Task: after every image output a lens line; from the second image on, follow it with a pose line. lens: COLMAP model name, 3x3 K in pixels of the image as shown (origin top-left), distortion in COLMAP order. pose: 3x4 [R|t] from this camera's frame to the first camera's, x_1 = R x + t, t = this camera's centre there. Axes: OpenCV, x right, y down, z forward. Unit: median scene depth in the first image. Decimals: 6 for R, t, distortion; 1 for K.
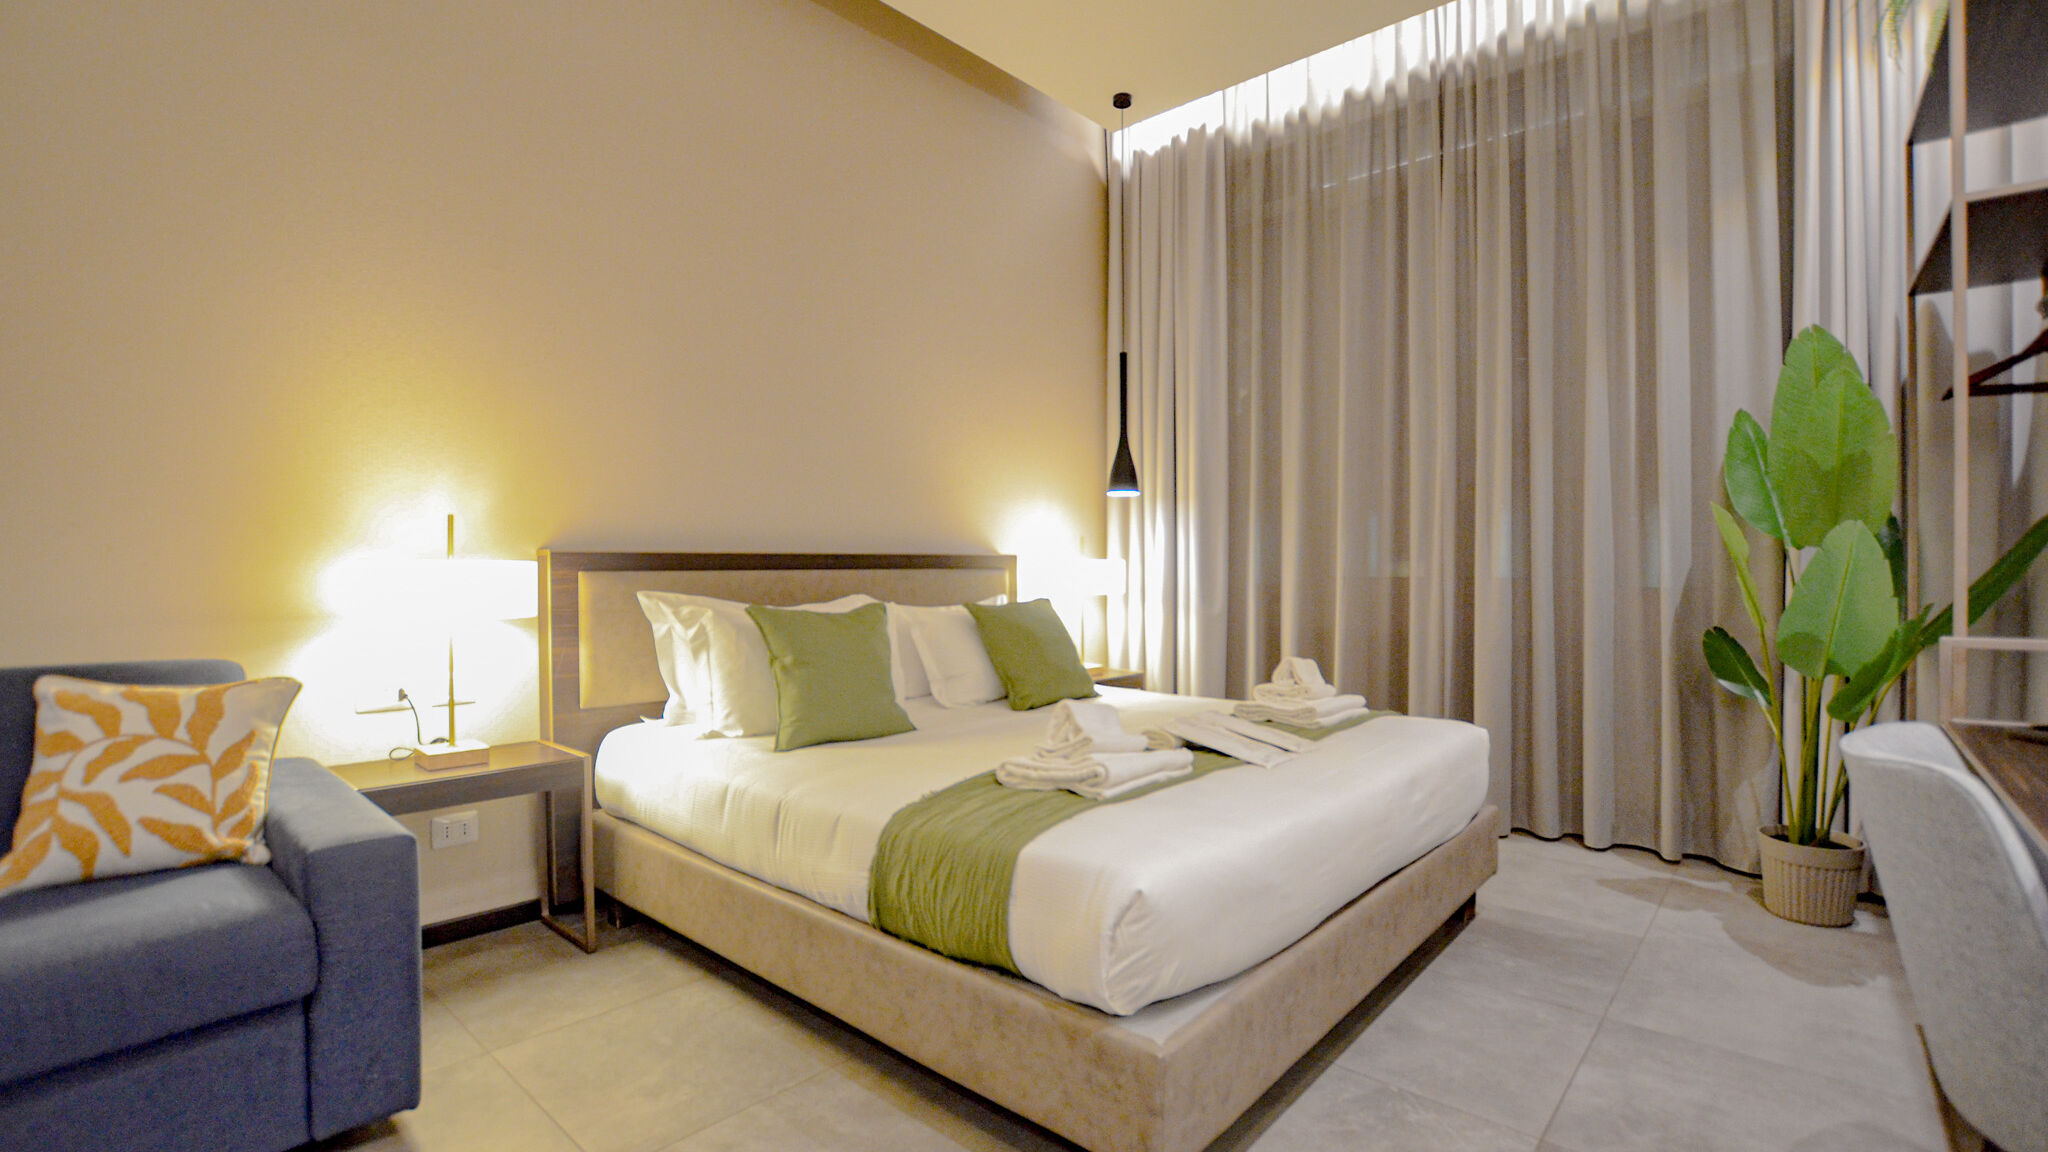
lens RADIAL K [[901.0, 0, 1037.8], [0, 901.0, 591.0], [0, 0, 1]] dist [-0.029148, -0.000007]
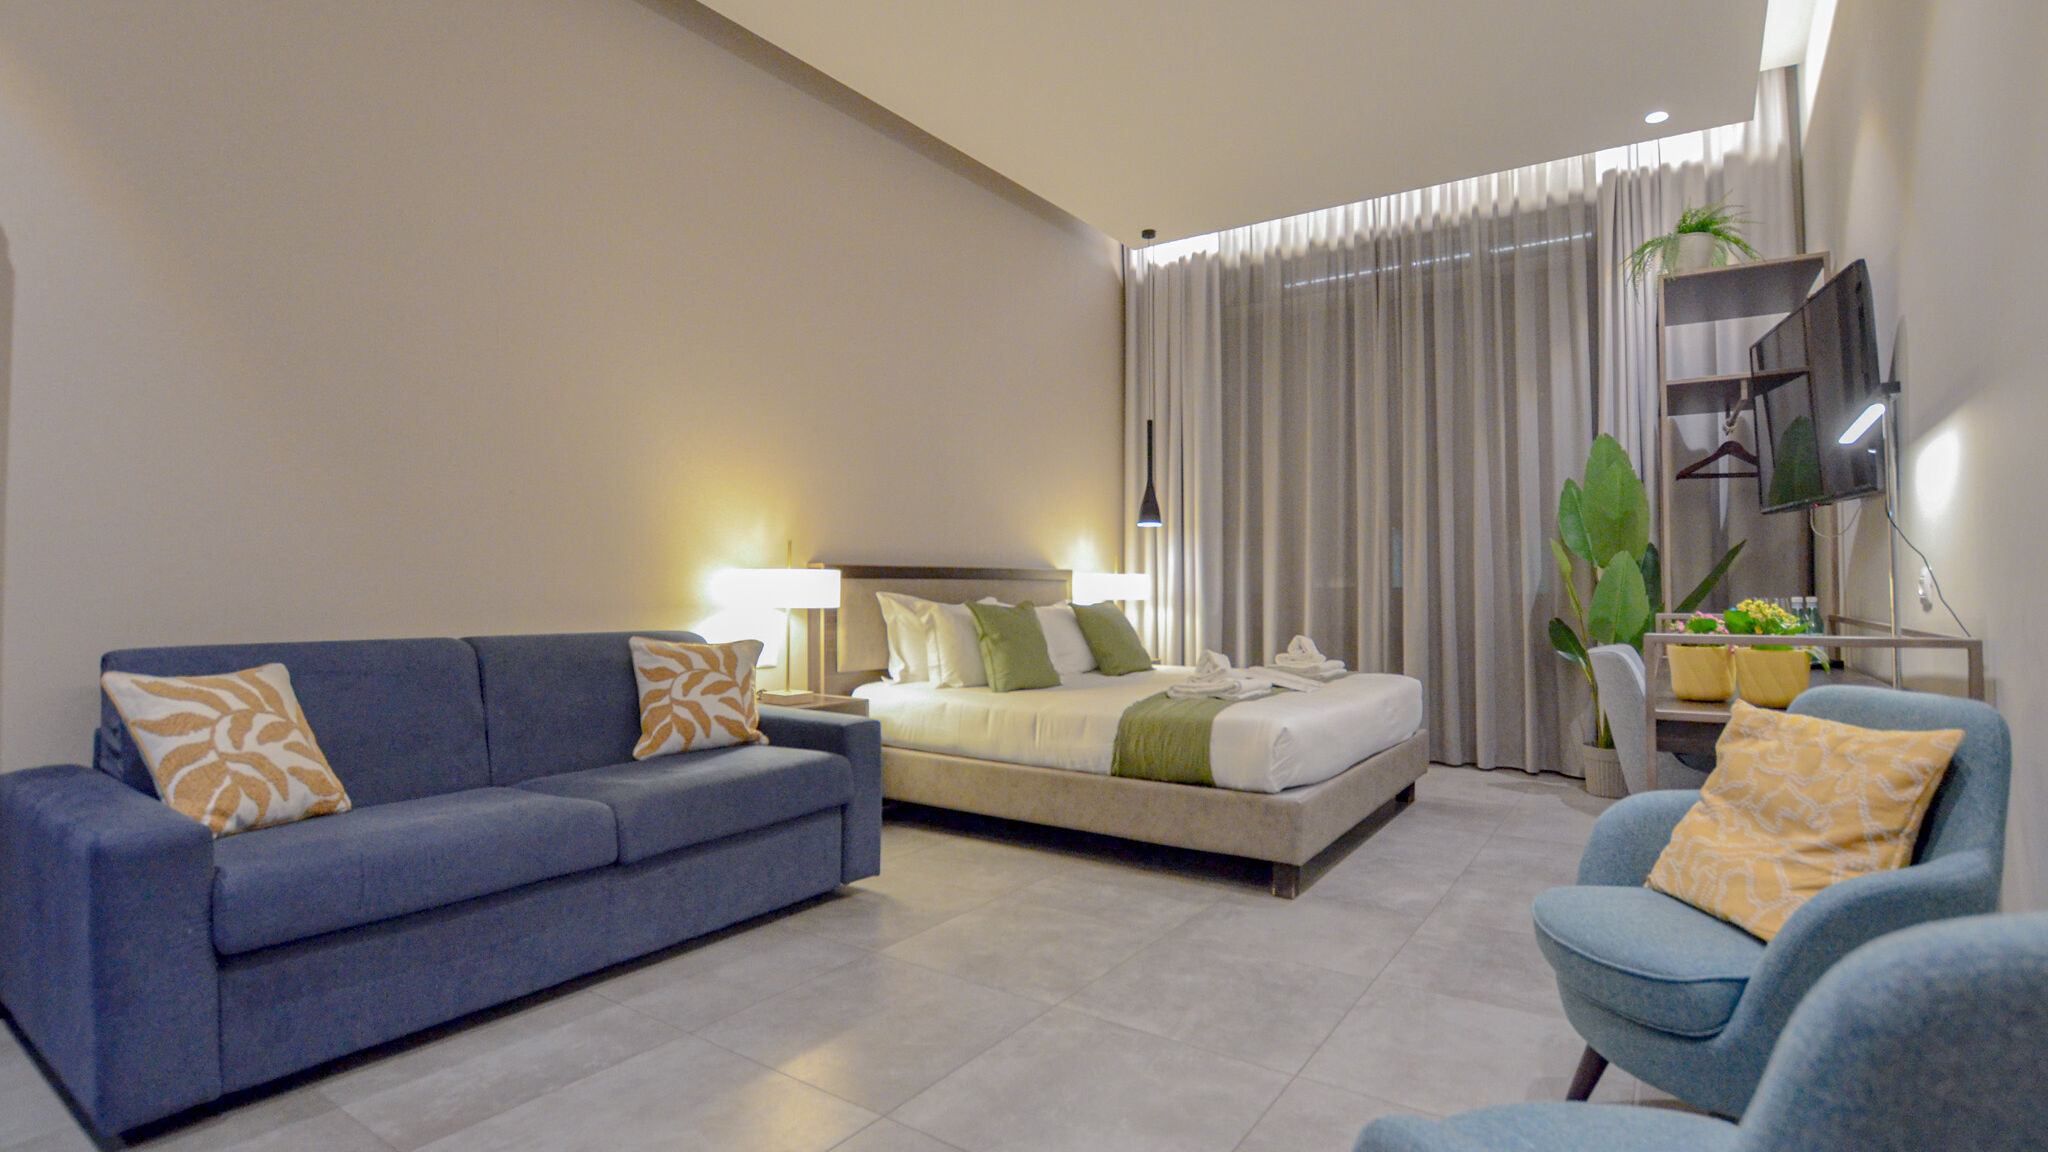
lens RADIAL K [[972.8, 0, 1041.2], [0, 972.8, 567.3], [0, 0, 1]] dist [-0.028411, -0.000635]
pose [[0.991128, 0.006870, 0.132737, -0.408841], [-0.001028, 0.999029, -0.044036, 0.031346], [-0.132910, 0.043508, 0.990173, -0.644790]]
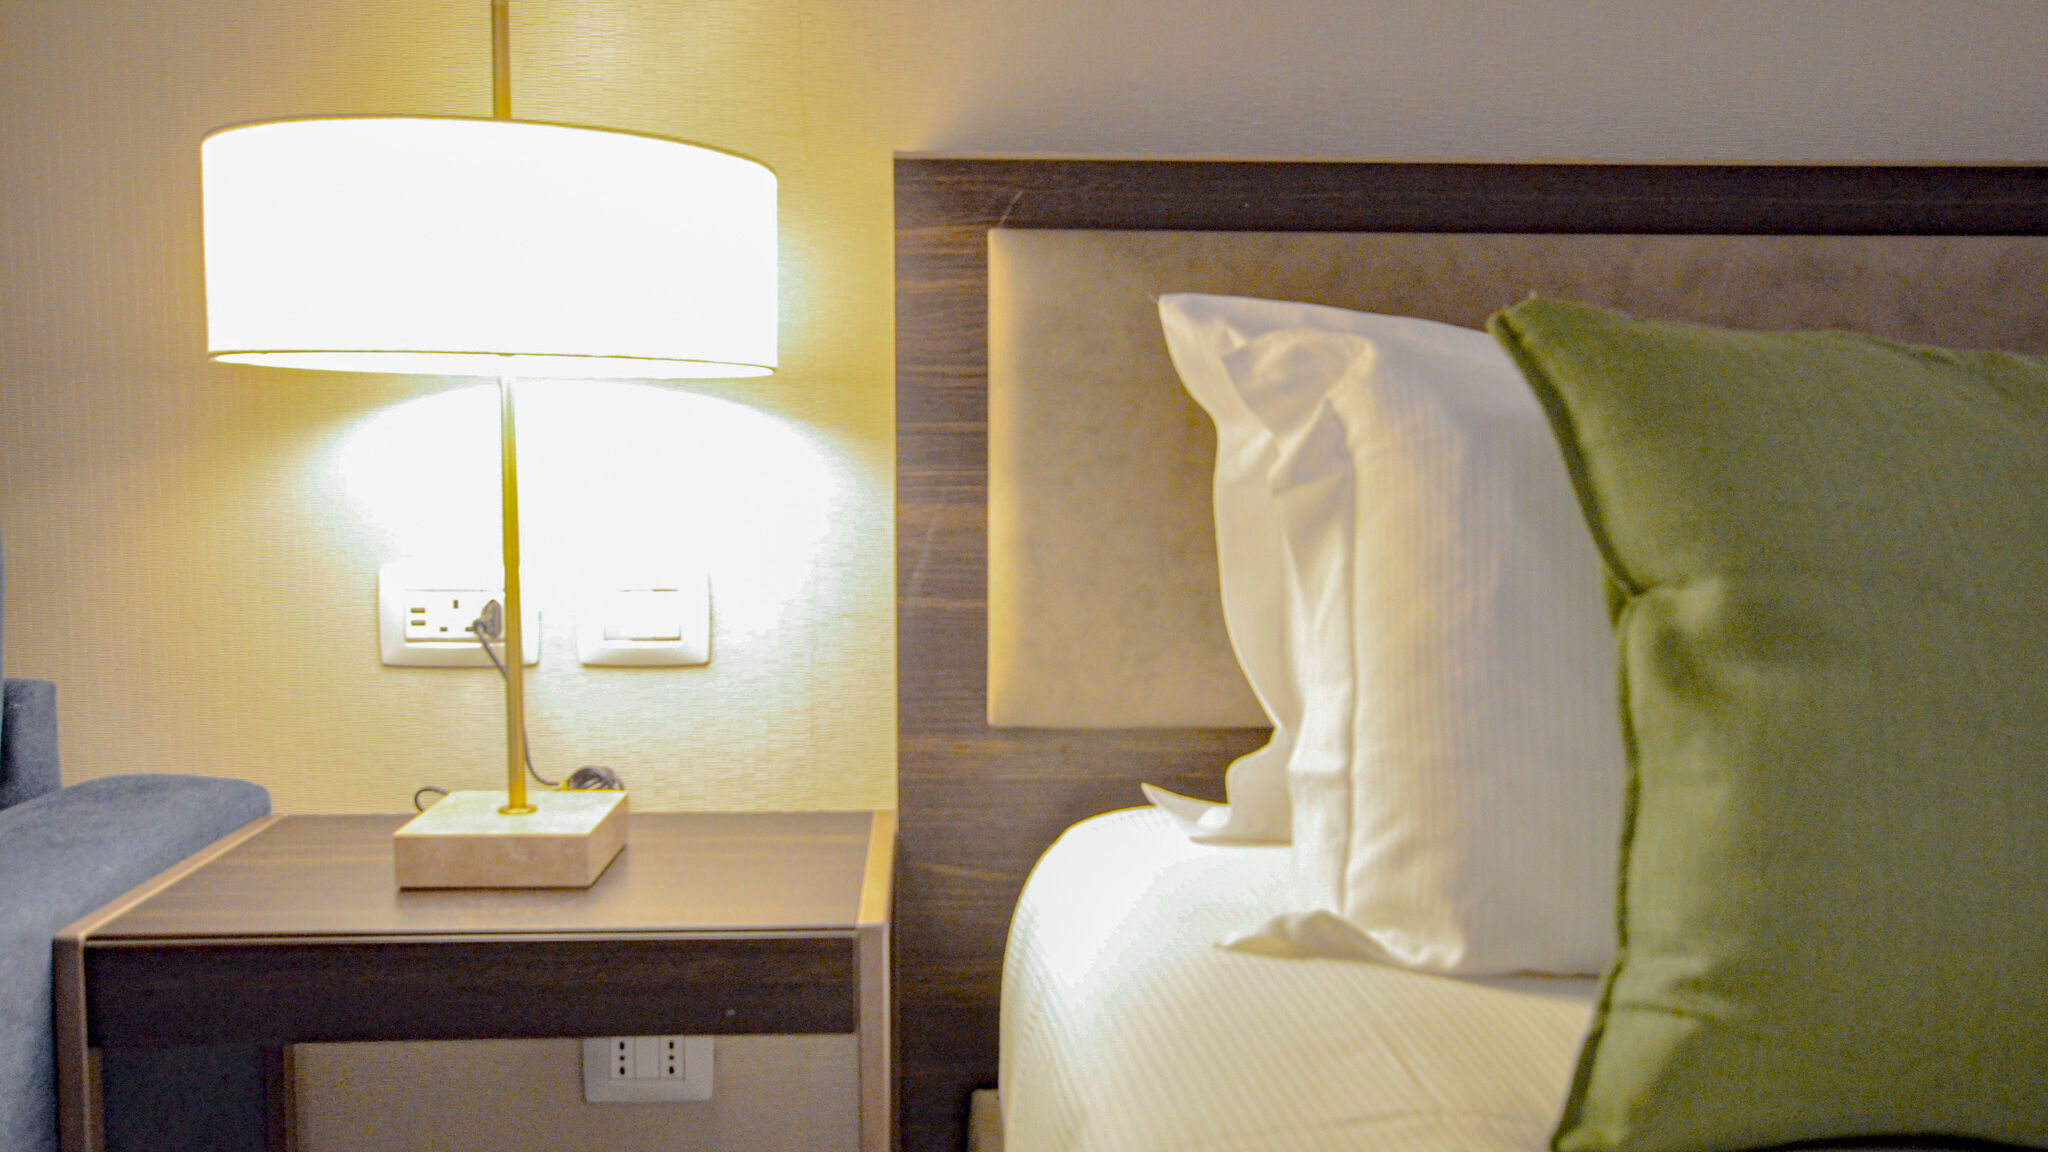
lens RADIAL K [[1660.4, 0, 1034.1], [0, 1660.4, 562.7], [0, 0, 1]] dist [-0.001962, 0.027026]
pose [[0.706048, 0.058319, -0.705759, -0.141050], [-0.022458, 0.997946, 0.059996, 0.051720], [0.707808, -0.026510, 0.705907, 0.667821]]
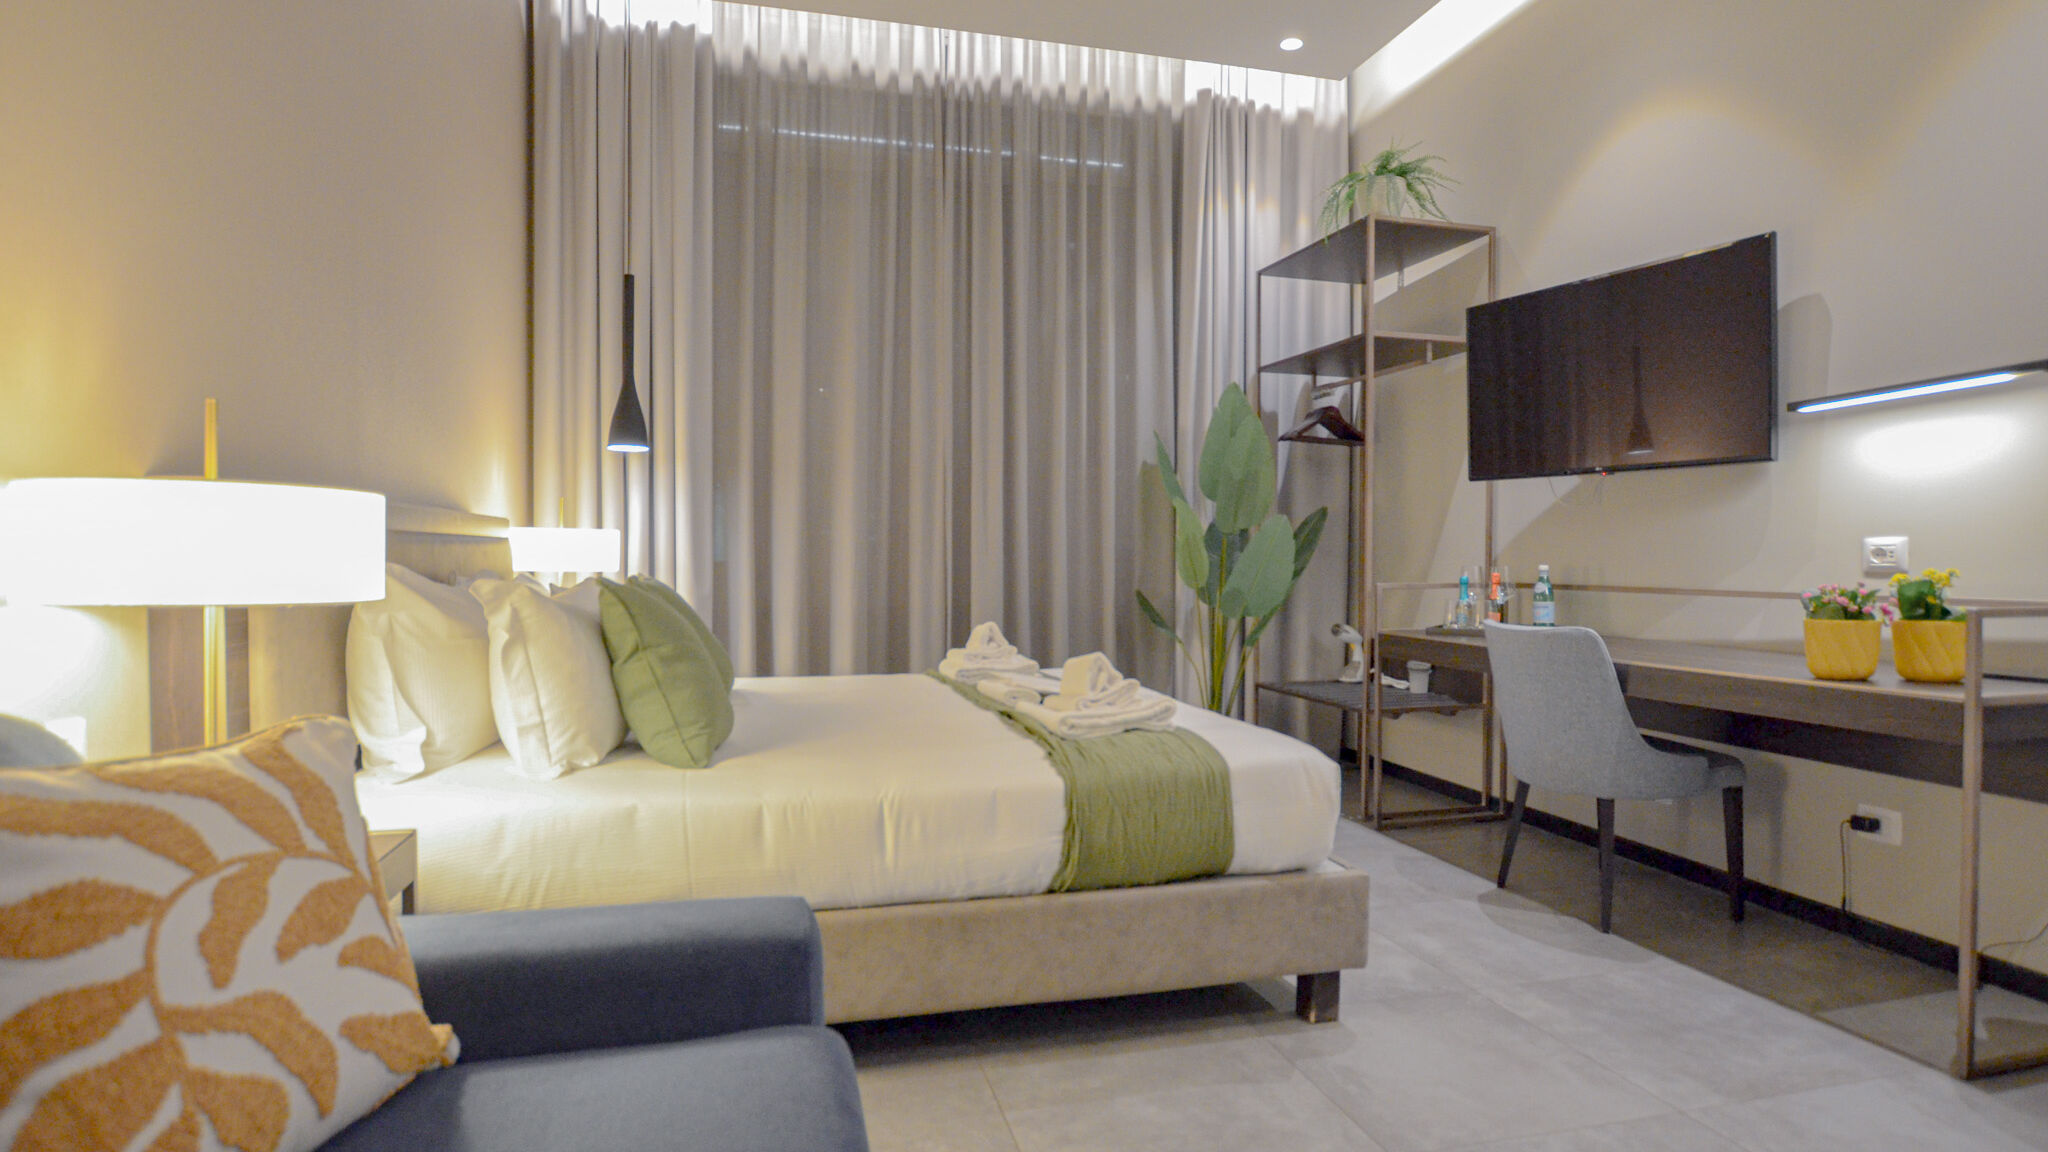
lens RADIAL K [[1091.6, 0, 1043.6], [0, 1091.6, 574.7], [0, 0, 1]] dist [-0.021925, 0.000105]
pose [[0.553085, -0.007309, 0.833093, -0.823657], [0.011871, 0.999929, 0.000891, 0.017870], [-0.833040, 0.009397, 0.553133, 0.238914]]
